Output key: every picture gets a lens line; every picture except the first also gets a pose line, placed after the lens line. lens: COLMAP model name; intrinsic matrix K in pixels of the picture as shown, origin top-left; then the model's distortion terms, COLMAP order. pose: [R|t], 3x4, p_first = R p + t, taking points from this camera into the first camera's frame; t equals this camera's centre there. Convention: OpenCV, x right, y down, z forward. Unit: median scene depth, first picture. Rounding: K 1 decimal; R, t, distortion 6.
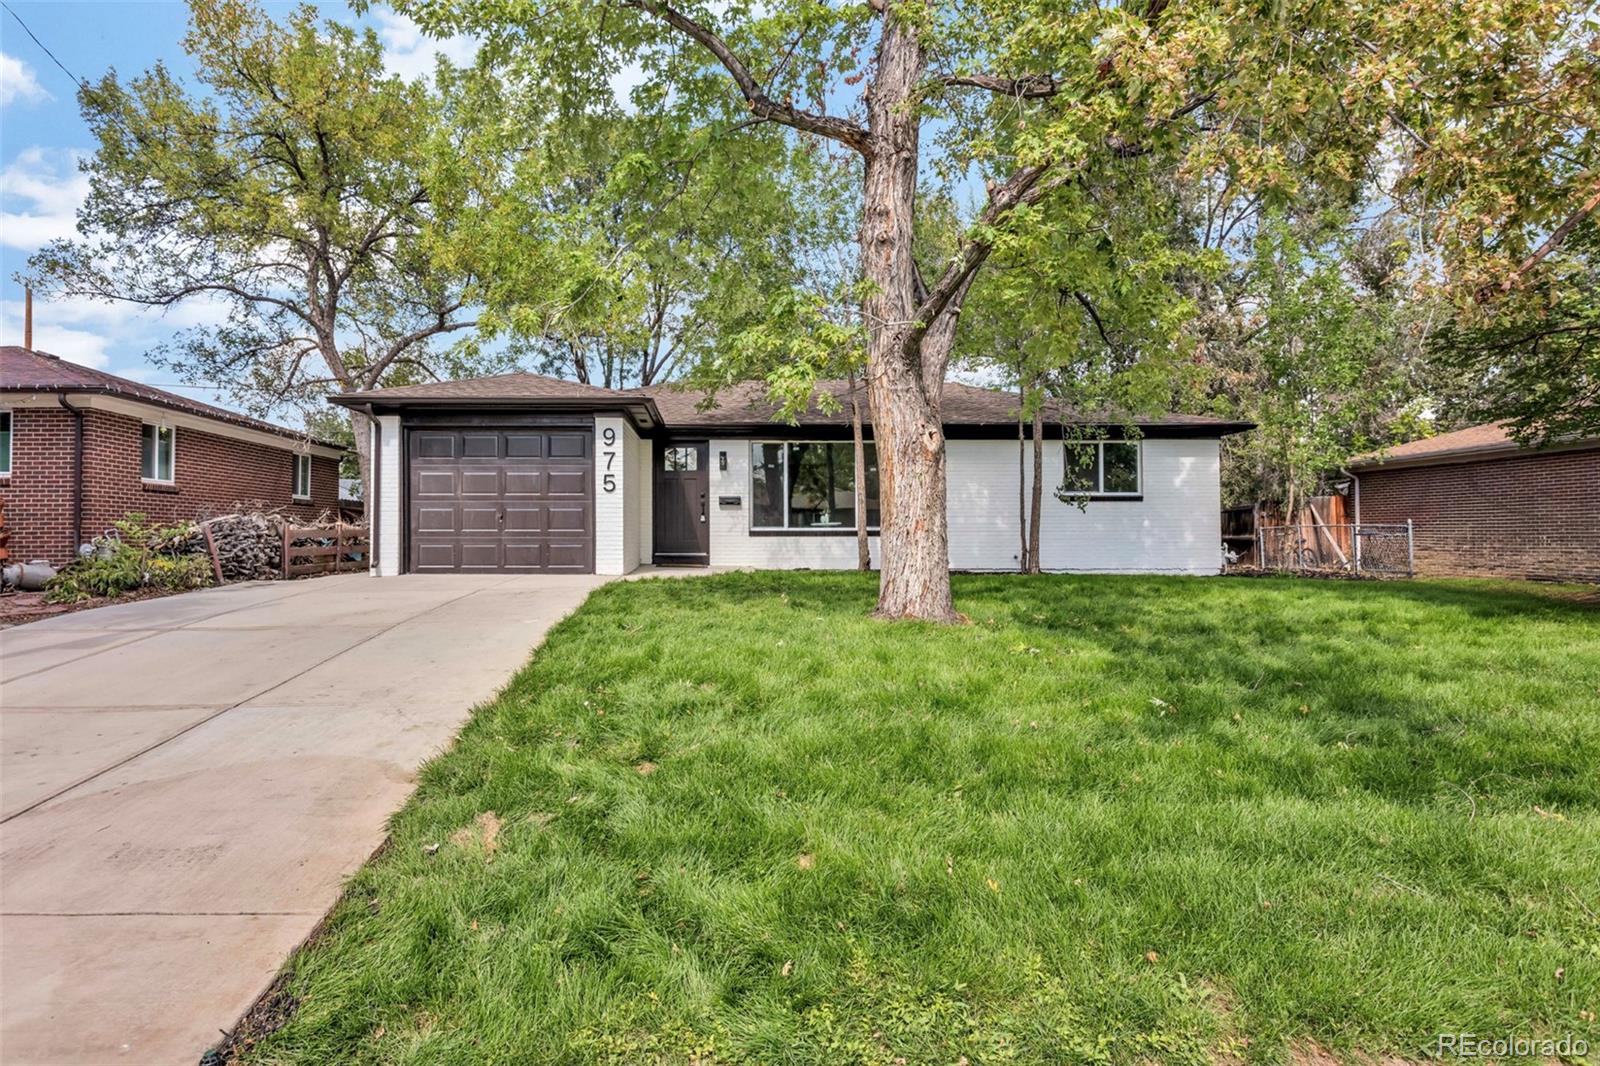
lens RADIAL K [[796.5, 0, 801.8], [0, 796.5, 526.5], [0, 0, 1]] dist [-0.001641, -0.000245]
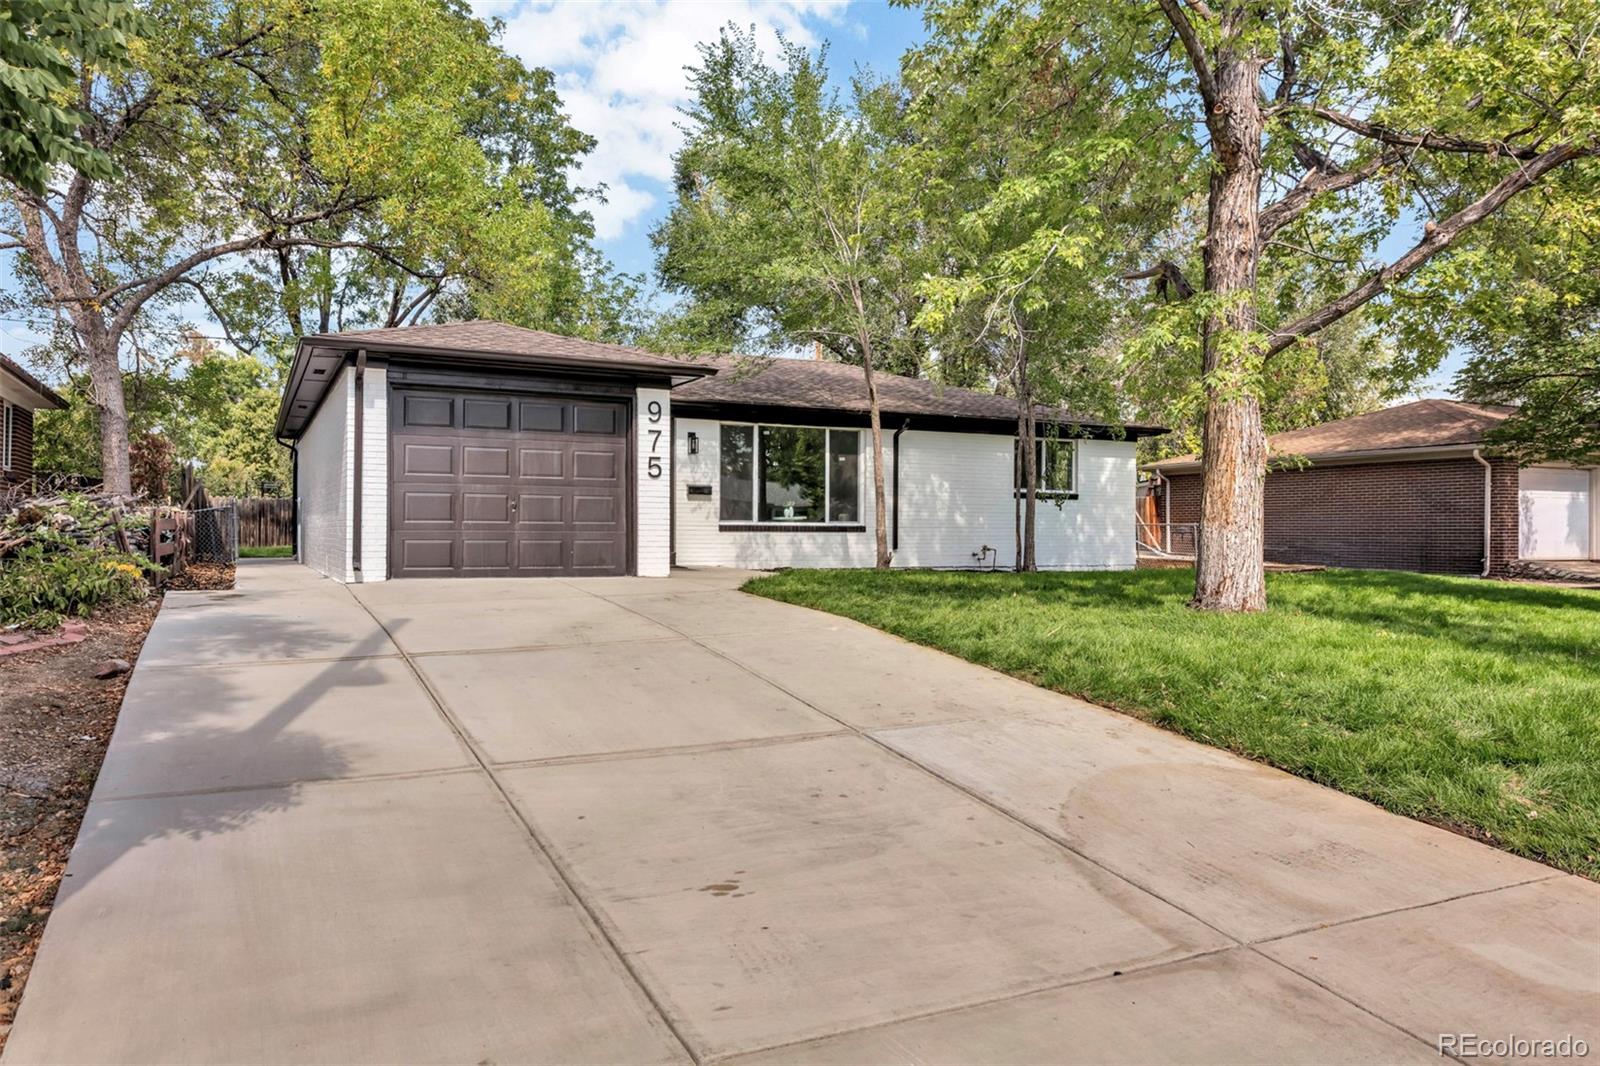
lens RADIAL K [[918.9, 0, 800.0], [0, 918.9, 533.0], [0, 0, 1]] dist [0.005770, 0.000079]
pose [[0.928948, 0.005019, 0.370175, -0.391754], [-0.010556, 0.999861, 0.012932, 0.000468], [-0.370059, -0.015920, 0.928872, 0.037927]]
